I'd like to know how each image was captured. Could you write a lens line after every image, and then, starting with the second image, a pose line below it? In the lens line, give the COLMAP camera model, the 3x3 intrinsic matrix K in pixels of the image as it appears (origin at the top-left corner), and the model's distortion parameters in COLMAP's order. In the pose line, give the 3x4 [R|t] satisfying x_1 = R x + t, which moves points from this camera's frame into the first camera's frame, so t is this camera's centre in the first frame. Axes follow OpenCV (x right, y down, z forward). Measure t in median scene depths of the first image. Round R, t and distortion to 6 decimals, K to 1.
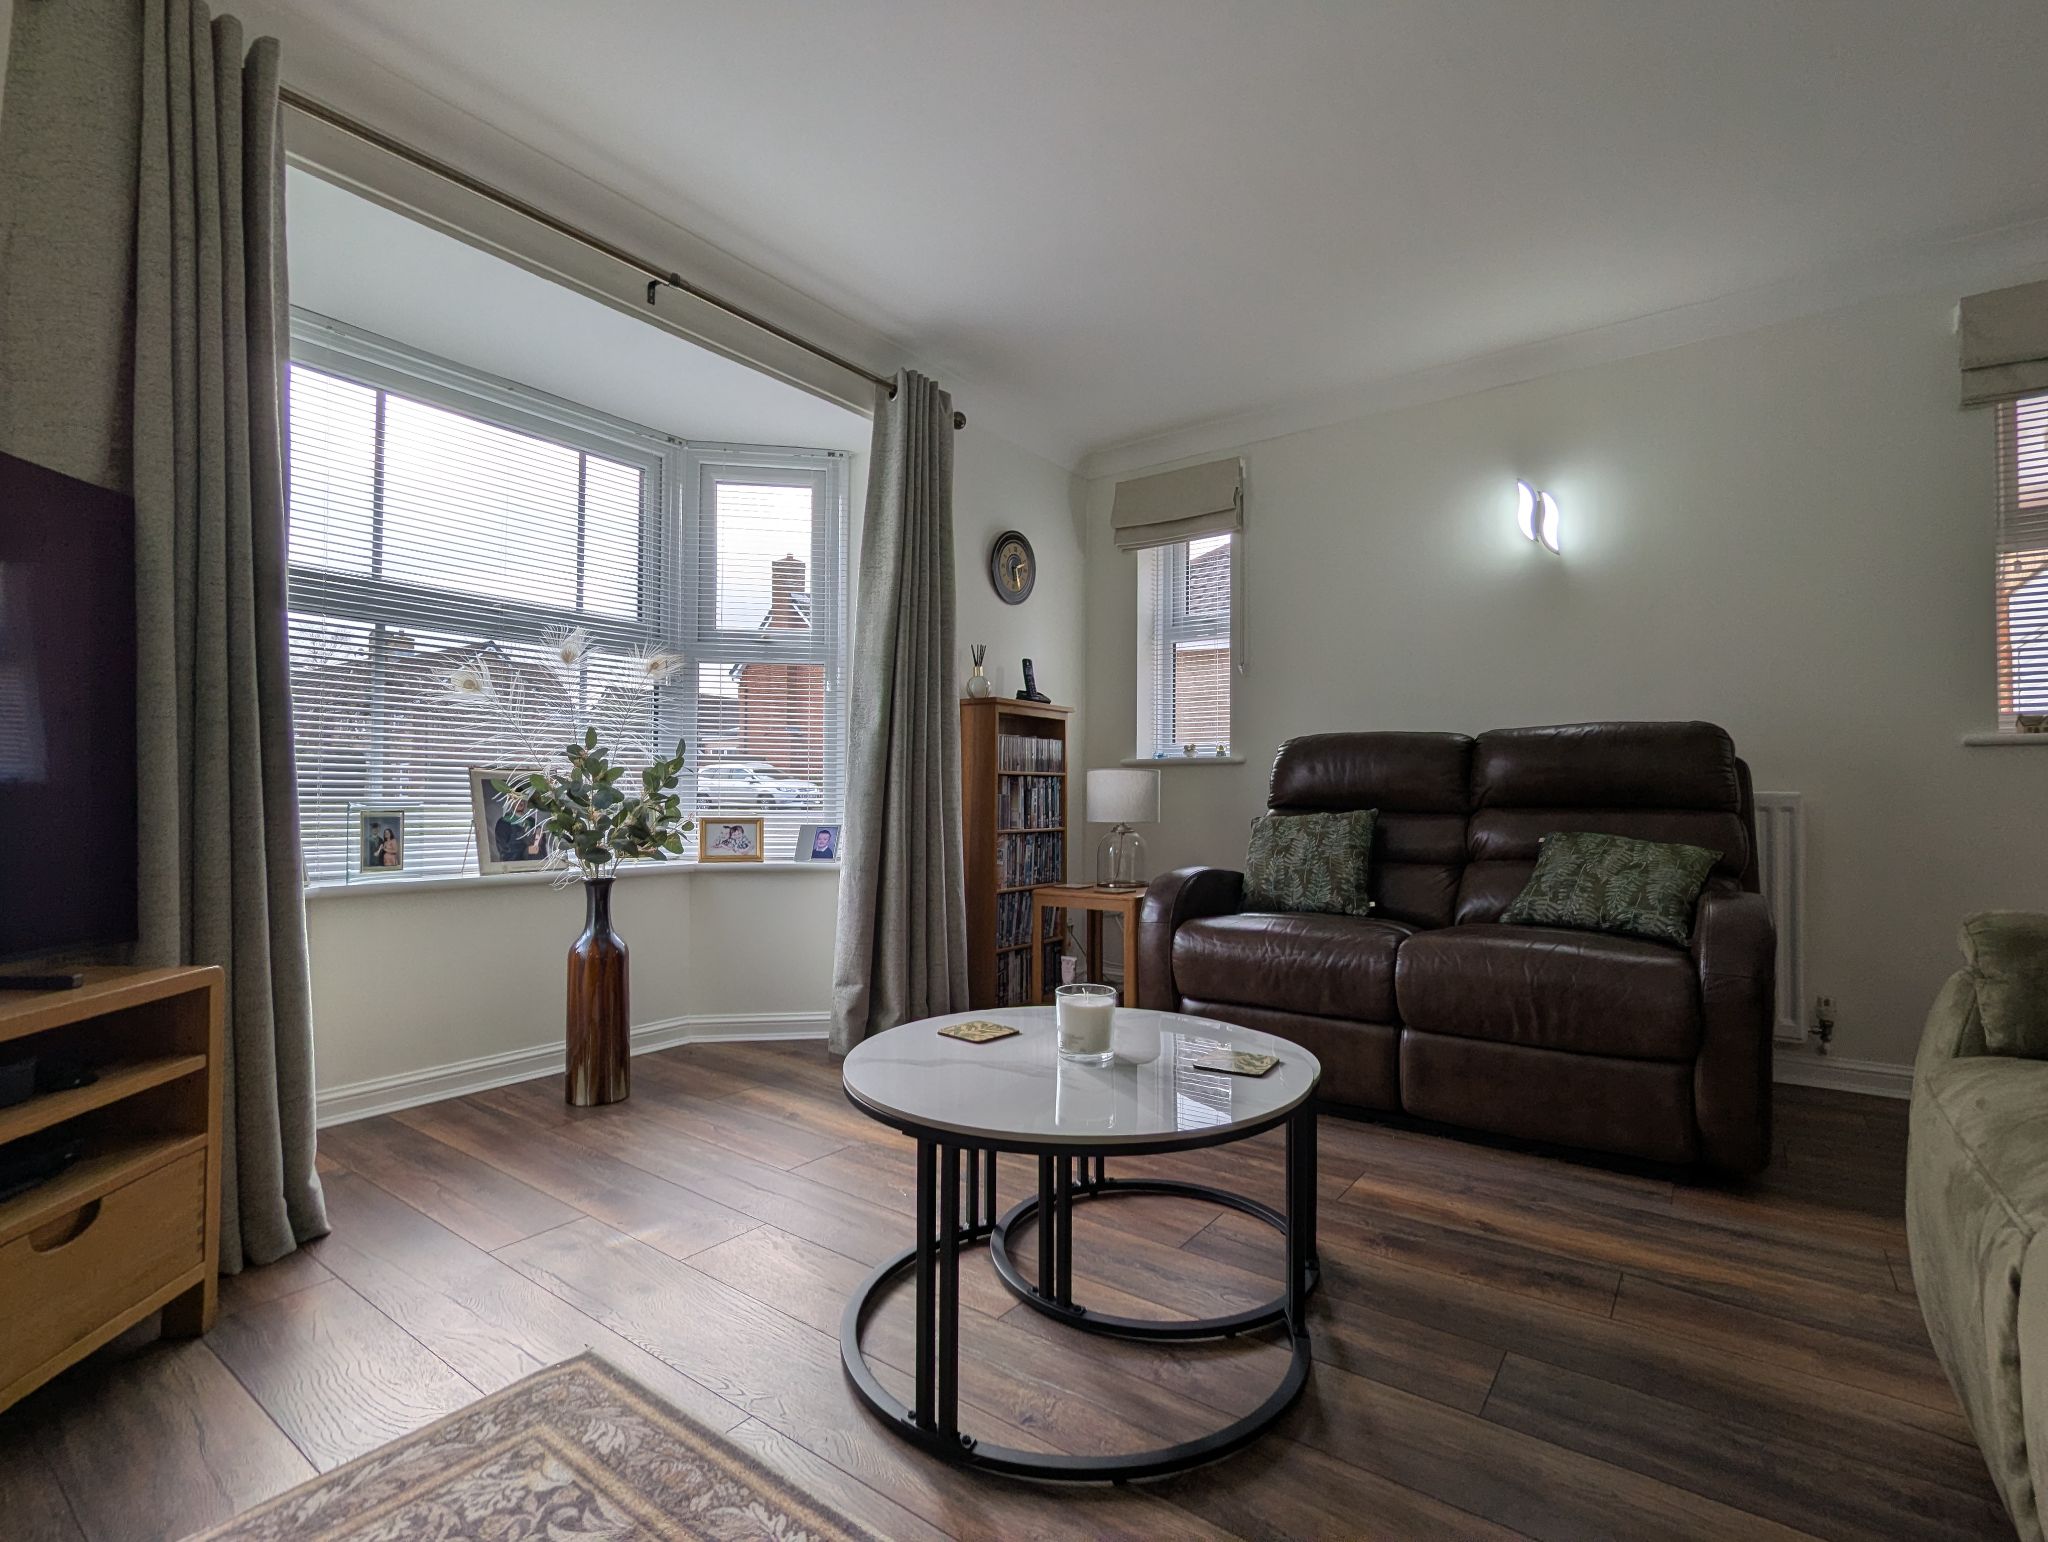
lens RADIAL K [[973.8, 0, 1024.0], [0, 973.8, 771.0], [0, 0, 1]] dist [-0.008173, 0.000766]
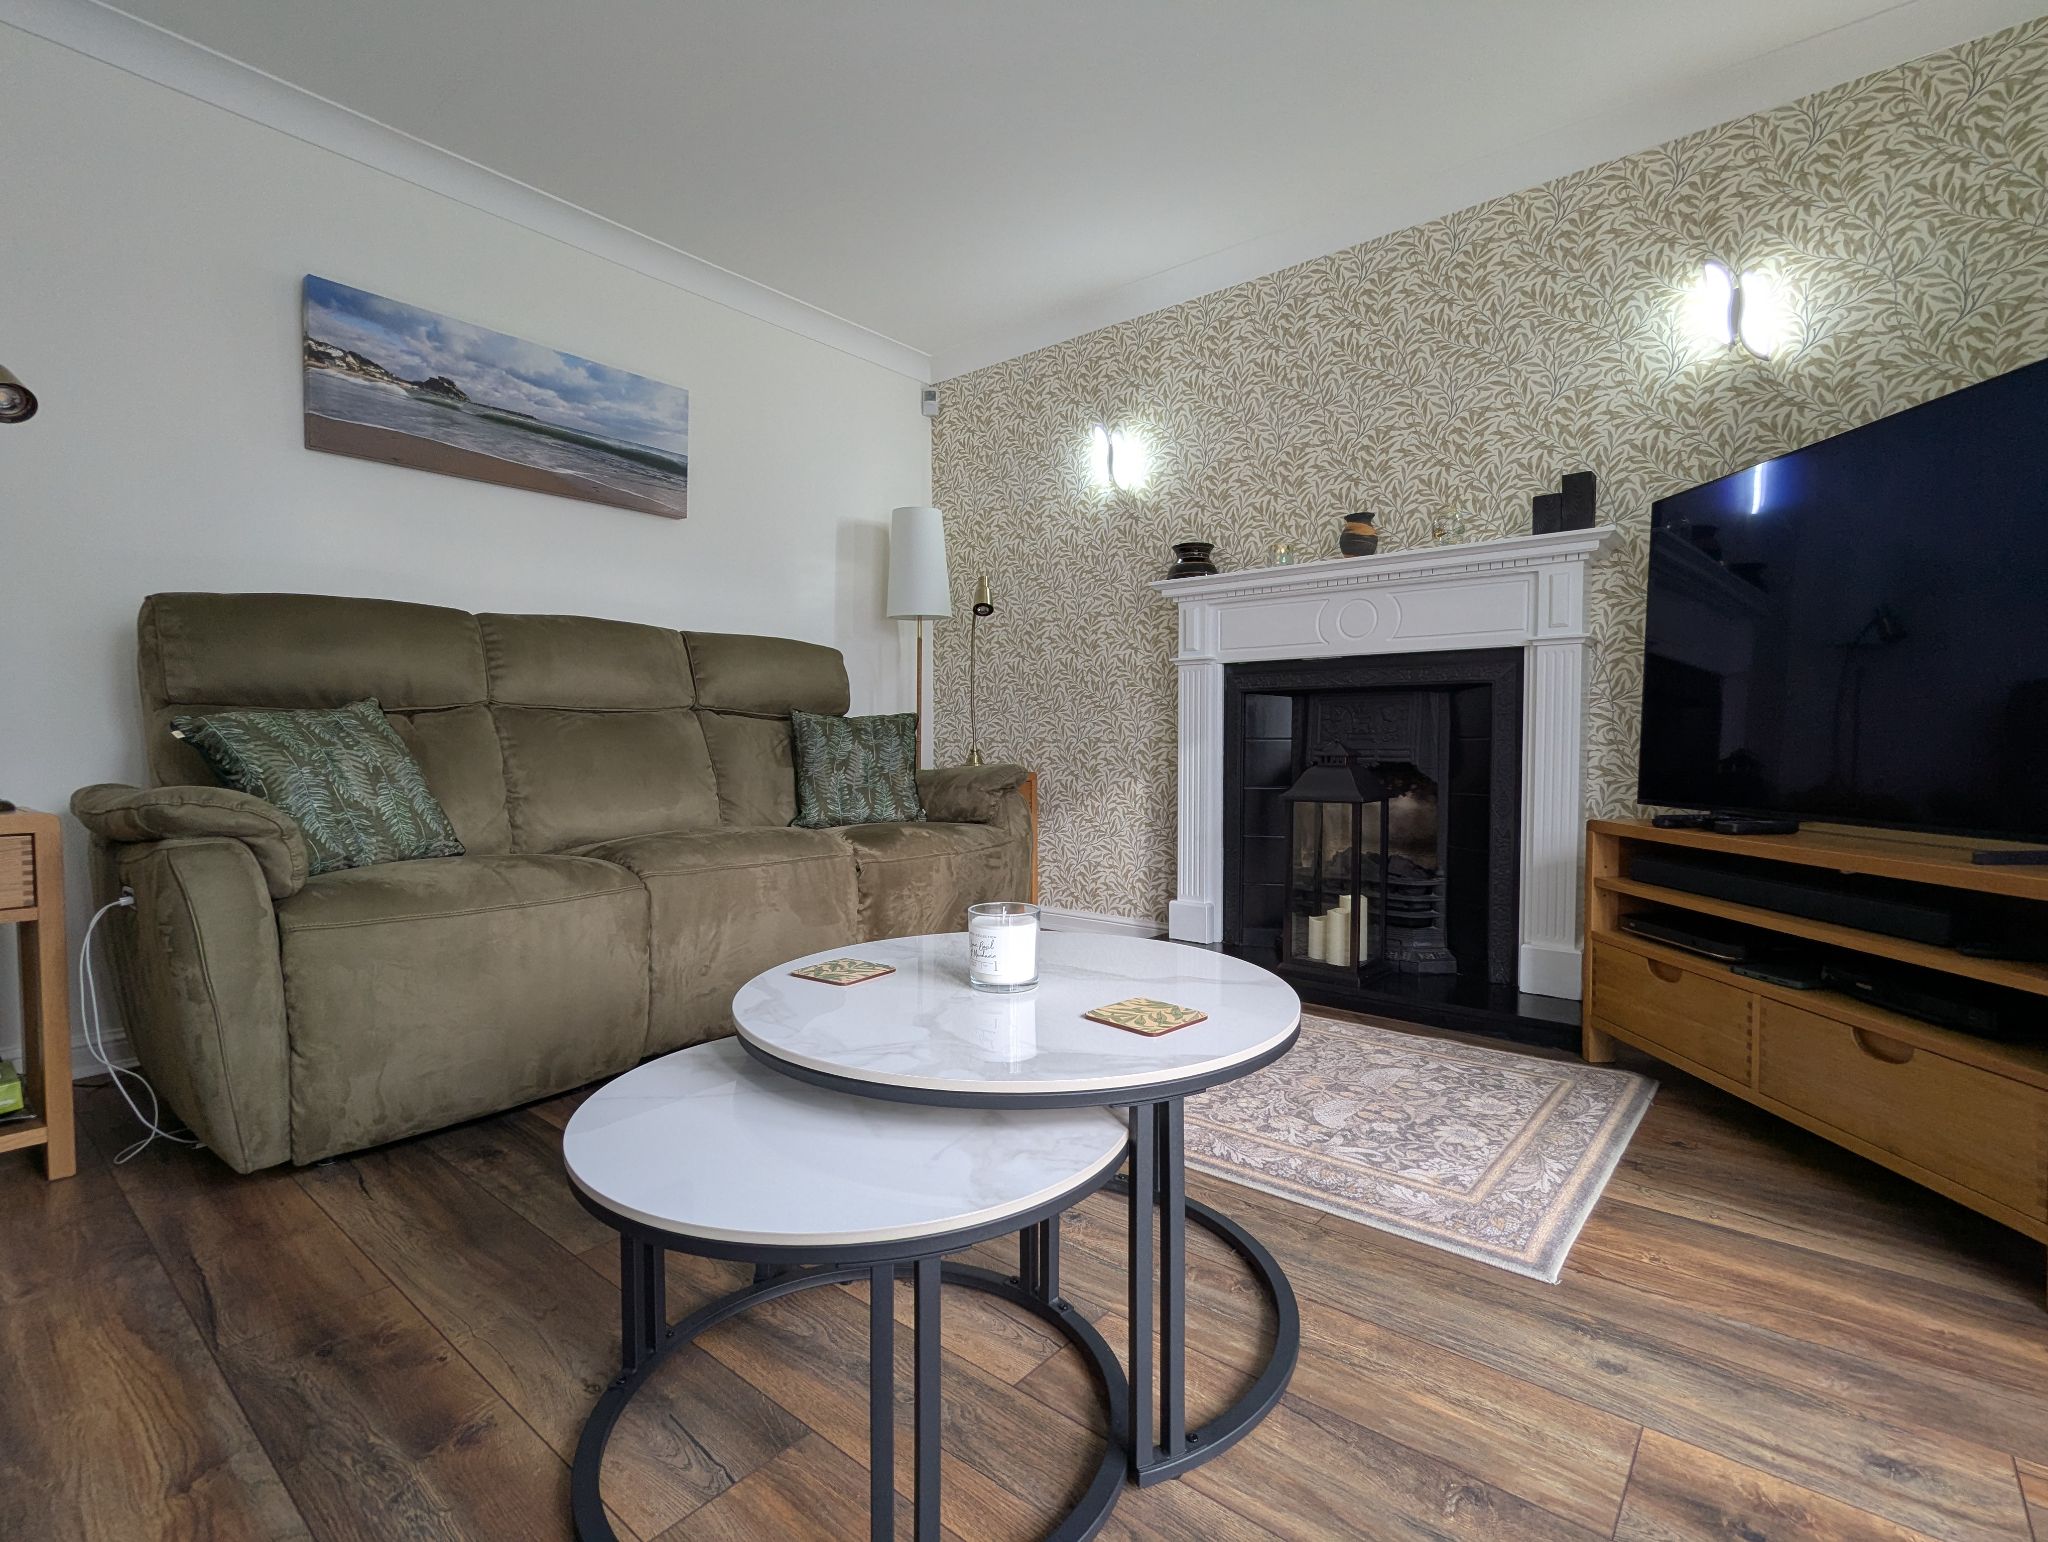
lens RADIAL K [[973.8, 0, 1024.0], [0, 973.8, 771.0], [0, 0, 1]] dist [-0.008173, 0.000766]
pose [[-0.997964, -0.000973, 0.063779, -0.008061], [-0.000189, 0.999924, 0.012296, 0.087617], [-0.063786, 0.012259, -0.997888, 1.650003]]
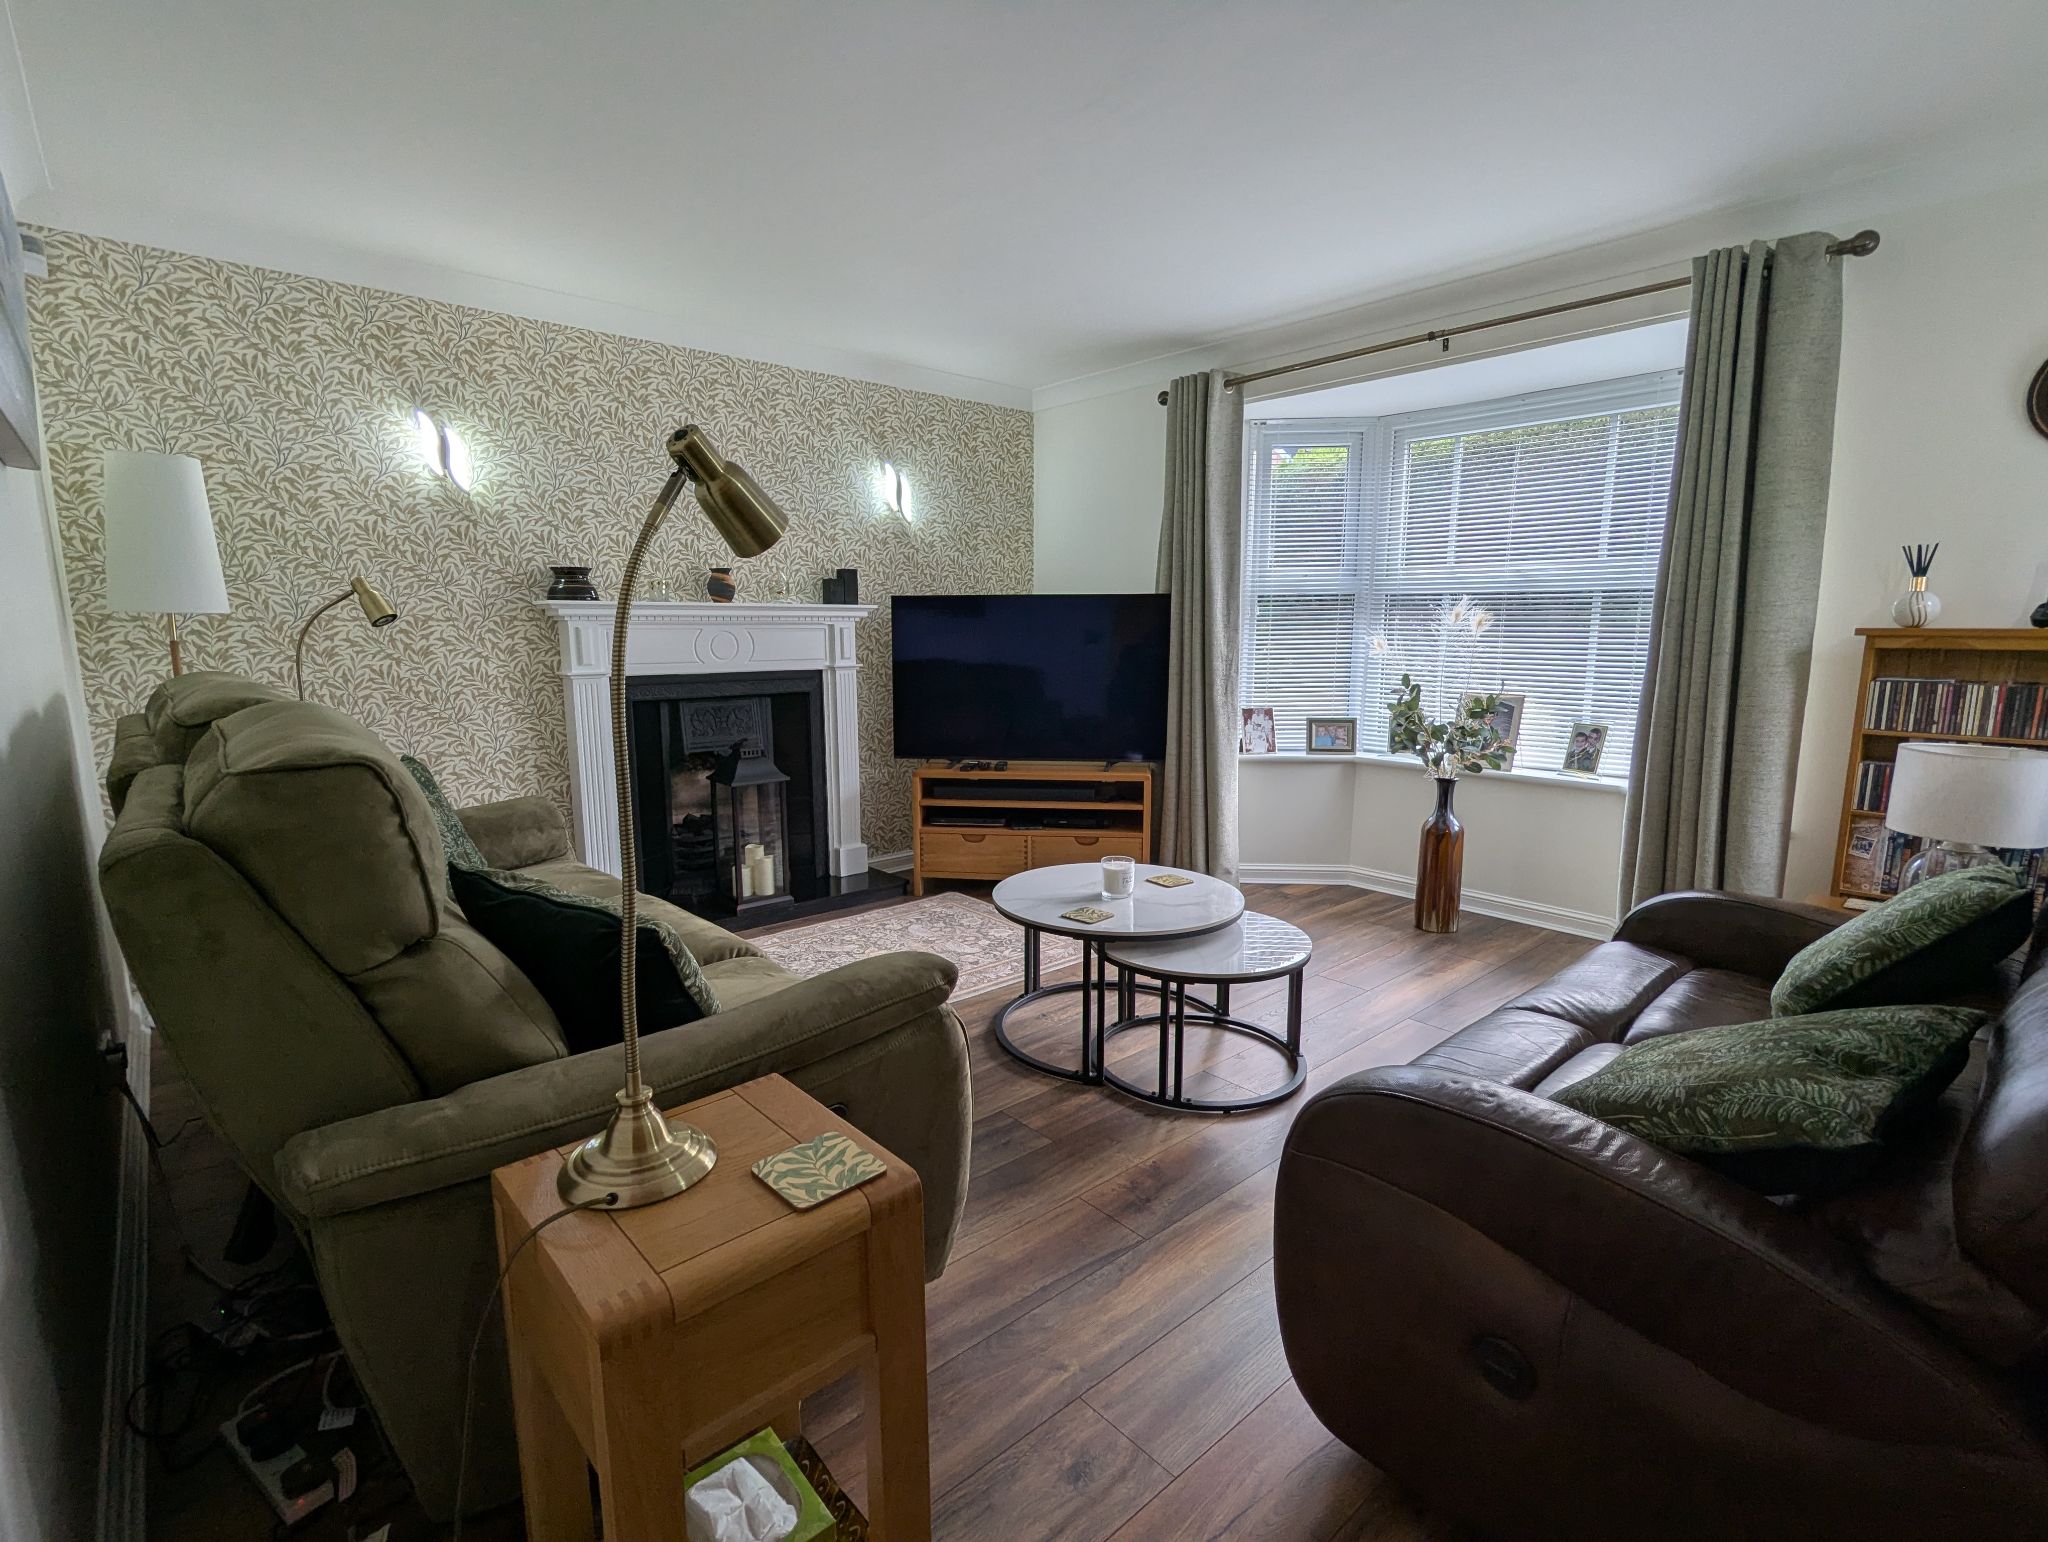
lens RADIAL K [[973.8, 0, 1024.0], [0, 973.8, 771.0], [0, 0, 1]] dist [-0.008173, 0.000766]
pose [[-0.210440, 0.142465, -0.967170, 1.642277], [0.022354, 0.989767, 0.140929, -0.173624], [0.977351, 0.008037, -0.211472, 1.092151]]
